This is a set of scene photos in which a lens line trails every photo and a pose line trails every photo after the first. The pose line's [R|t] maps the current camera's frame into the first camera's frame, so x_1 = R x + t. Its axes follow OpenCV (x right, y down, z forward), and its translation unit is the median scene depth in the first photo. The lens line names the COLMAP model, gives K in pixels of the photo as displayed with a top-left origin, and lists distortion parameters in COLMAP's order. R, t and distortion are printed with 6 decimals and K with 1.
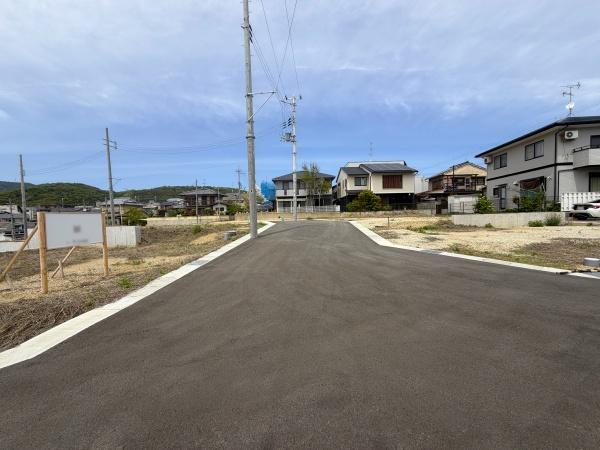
lens RADIAL K [[234.7, 0, 299.7], [0, 234.7, 226.9], [0, 0, 1]] dist [-0.001492, 0.000293]
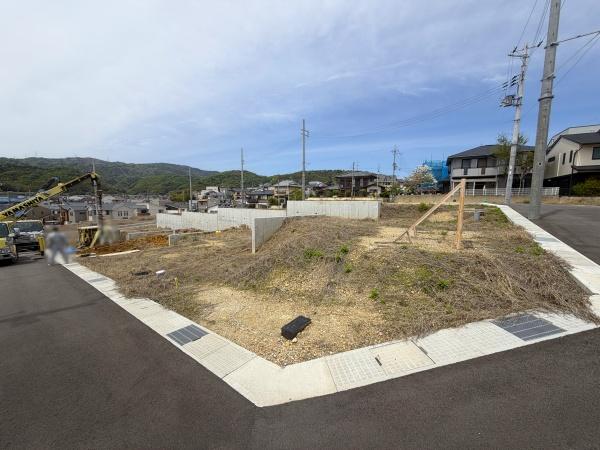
lens RADIAL K [[234.7, 0, 302.7], [0, 234.7, 222.8], [0, 0, 1]] dist [-0.001492, 0.000293]
pose [[0.876660, 0.078355, -0.474687, -0.195604], [-0.052923, 0.996367, 0.066729, 0.015361], [0.478191, -0.033377, 0.877621, -0.050261]]
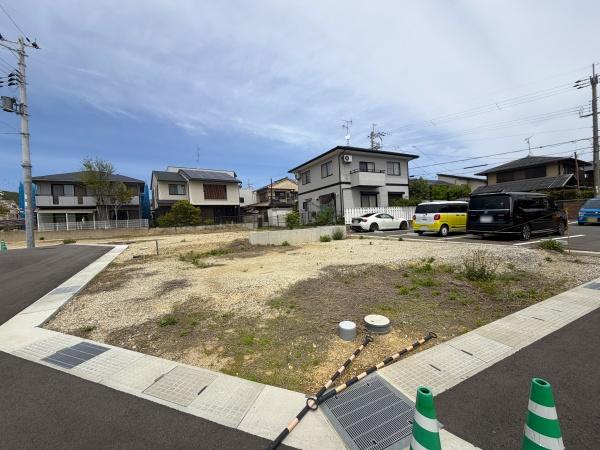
lens RADIAL K [[234.7, 0, 297.2], [0, 234.7, 226.0], [0, 0, 1]] dist [-0.001492, 0.000293]
pose [[0.829186, -0.027695, 0.558286, 0.160424], [0.055976, 0.997865, -0.033635, -0.018290], [-0.556163, 0.059140, 0.828967, 0.107077]]
